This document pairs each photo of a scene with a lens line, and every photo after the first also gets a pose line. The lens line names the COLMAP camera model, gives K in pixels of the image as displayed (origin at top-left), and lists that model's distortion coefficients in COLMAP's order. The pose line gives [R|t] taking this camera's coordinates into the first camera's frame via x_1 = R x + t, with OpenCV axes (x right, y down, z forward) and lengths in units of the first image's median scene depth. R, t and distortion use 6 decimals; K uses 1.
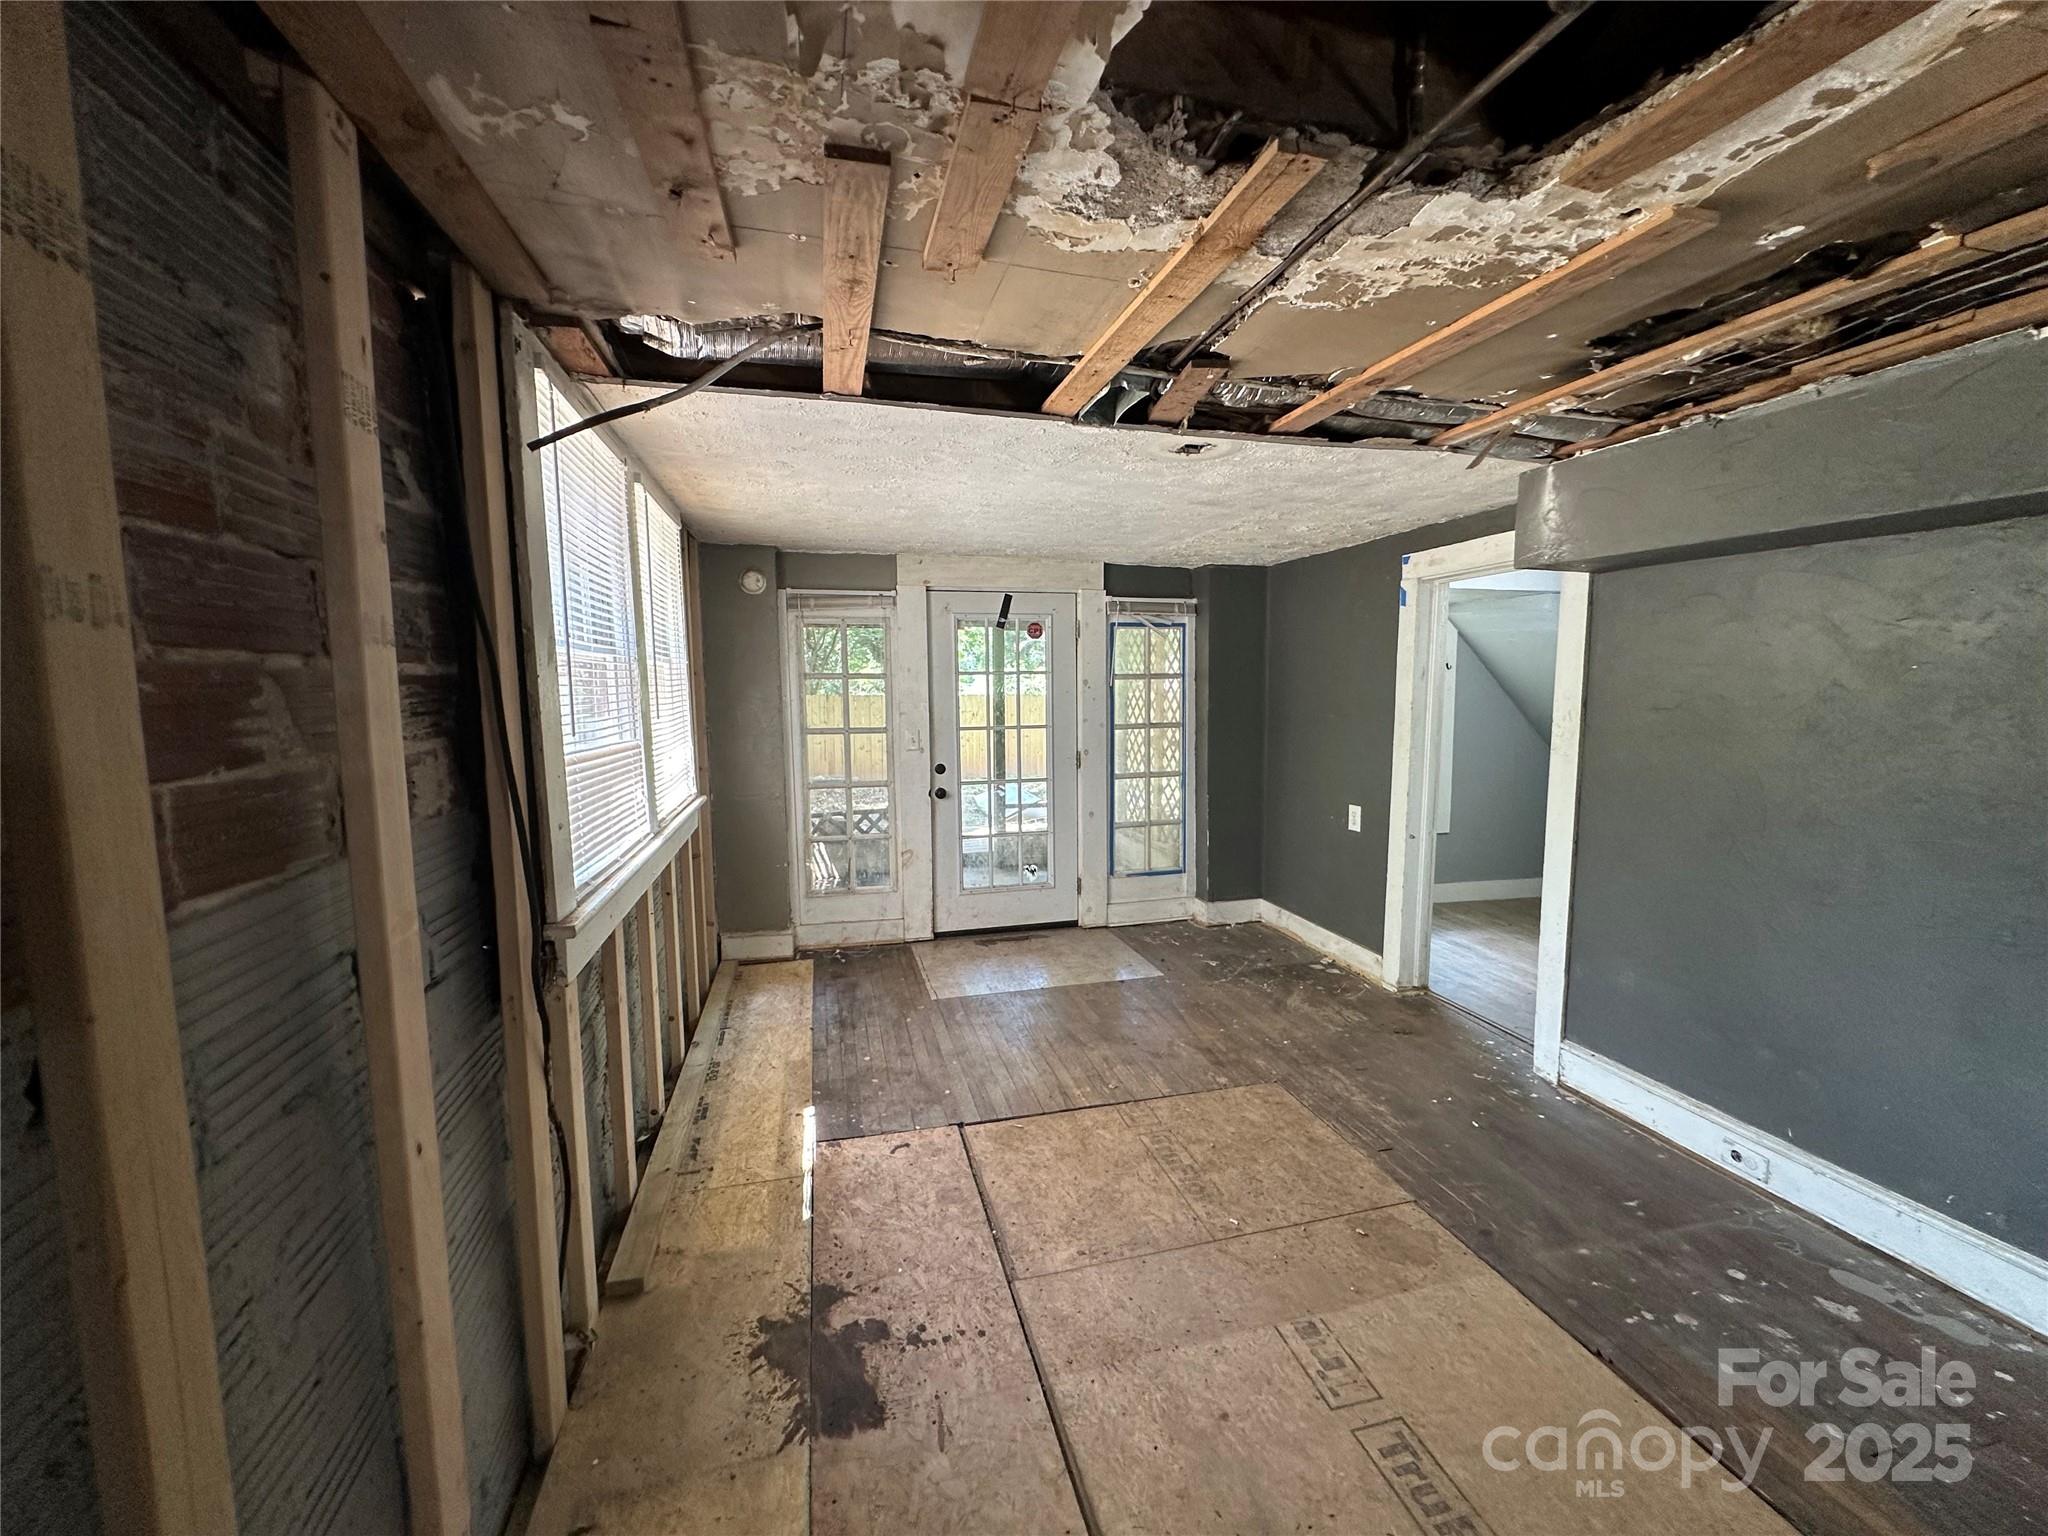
lens RADIAL K [[819.5, 0, 1024.3], [0, 819.5, 764.6], [0, 0, 1]] dist [-0.000789, 0.000937]
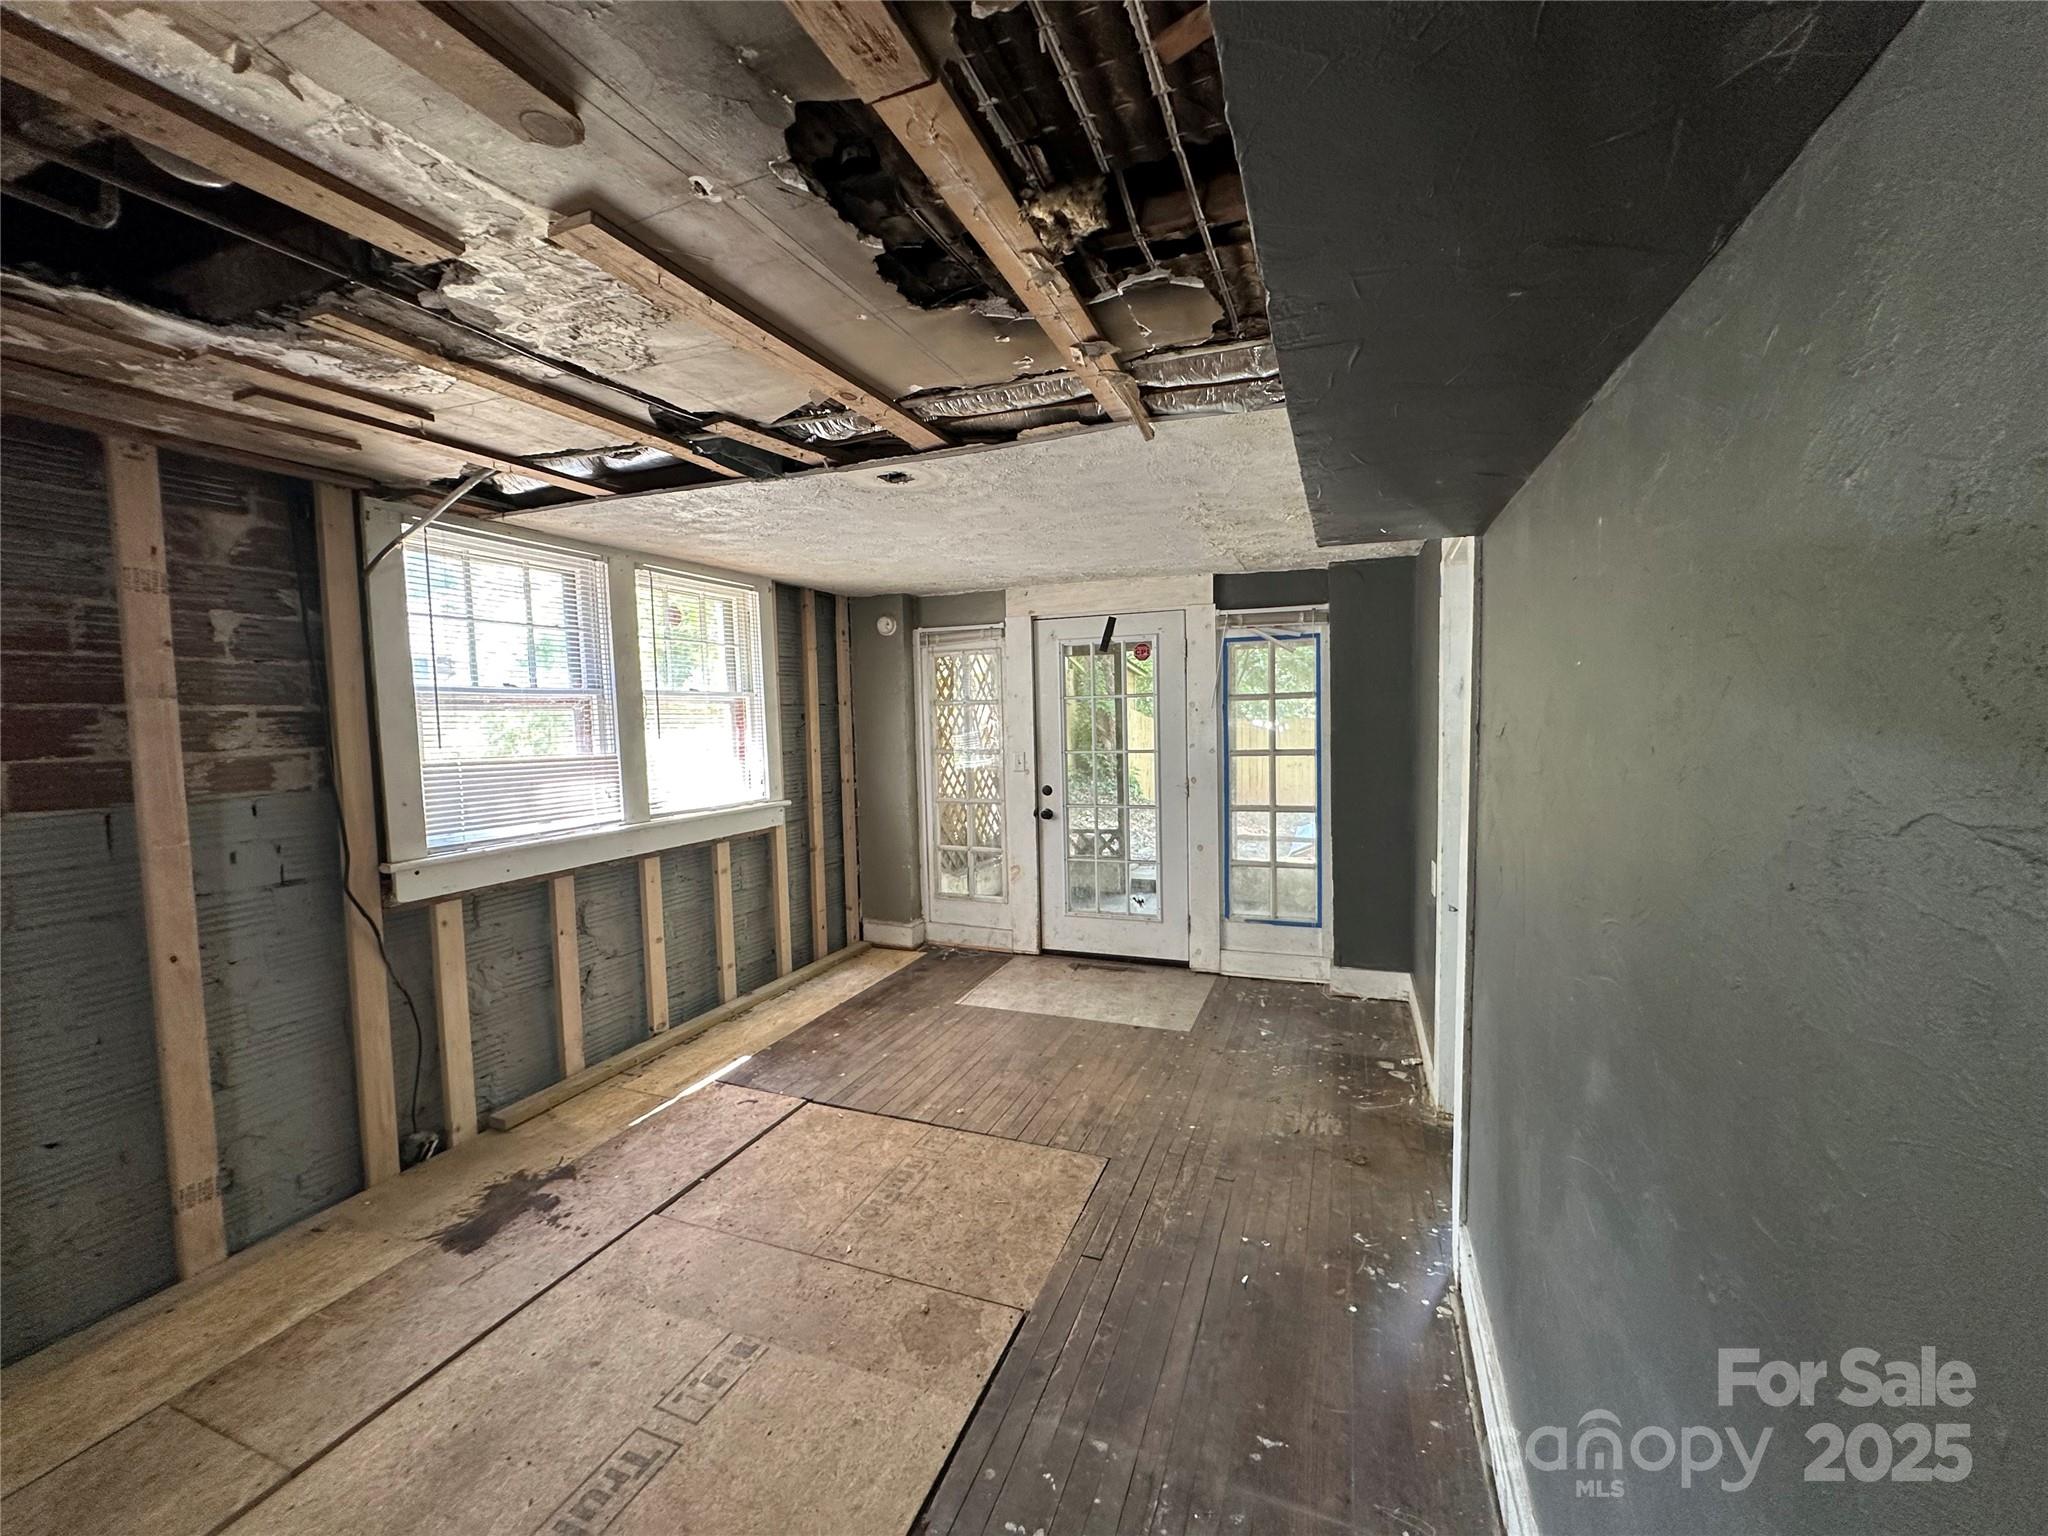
lens RADIAL K [[816.9, 0, 1019.0], [0, 816.9, 765.0], [0, 0, 1]] dist [-0.001785, 0.000011]
pose [[0.809702, 0.027469, -0.586198, 0.559361], [-0.043827, 0.998945, -0.013728, -0.012955], [0.585202, 0.036807, 0.810052, 0.169193]]
